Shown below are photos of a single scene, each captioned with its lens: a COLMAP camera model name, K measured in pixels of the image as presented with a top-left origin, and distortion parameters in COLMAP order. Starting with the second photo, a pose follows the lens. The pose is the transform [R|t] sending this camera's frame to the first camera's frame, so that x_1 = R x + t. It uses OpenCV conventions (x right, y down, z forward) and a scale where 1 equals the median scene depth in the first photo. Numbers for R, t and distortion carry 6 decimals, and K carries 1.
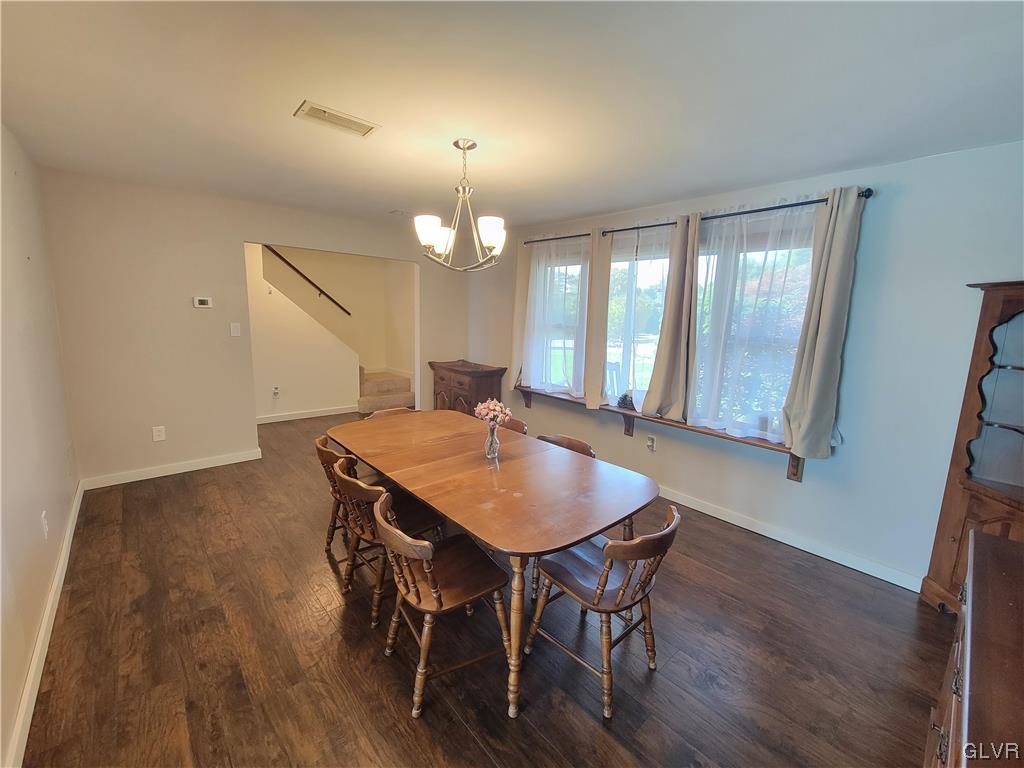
lens RADIAL K [[415.4, 0, 521.0], [0, 415.4, 383.3], [0, 0, 1]] dist [0.002425, -0.000084]
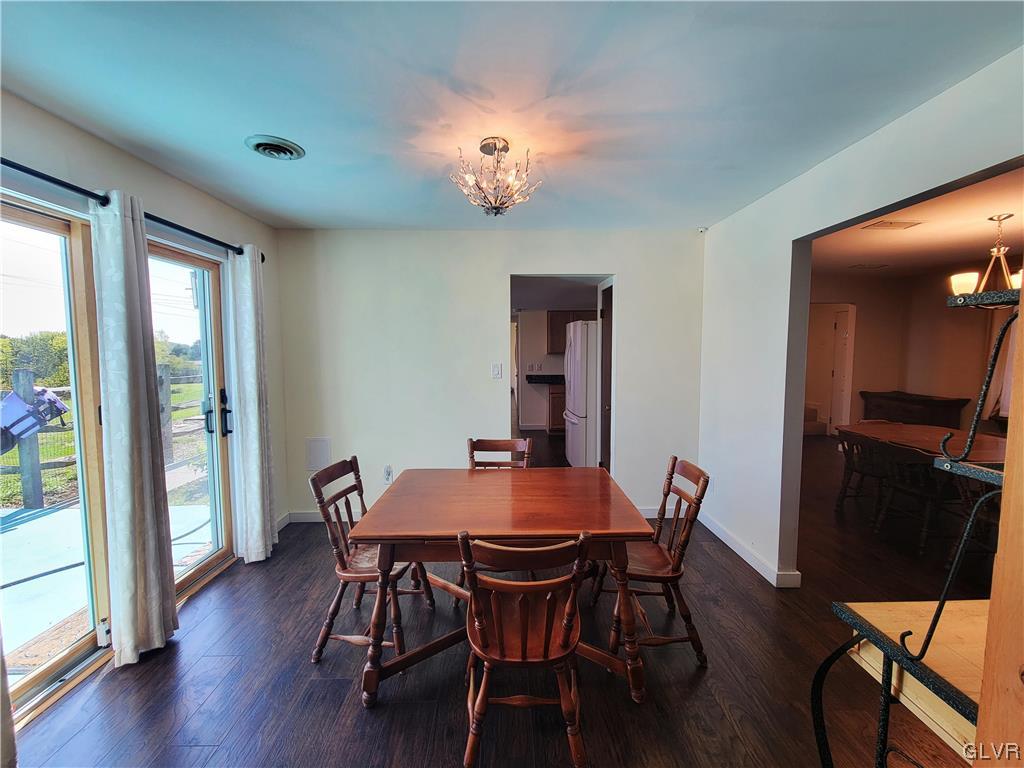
lens RADIAL K [[416.1, 0, 514.7], [0, 416.1, 380.1], [0, 0, 1]] dist [0.002764, -0.002587]
pose [[0.747074, 0.013643, -0.664601, -0.200399], [-0.084742, 0.993587, -0.074862, 0.090318], [0.659317, 0.112247, 0.743439, -0.477544]]
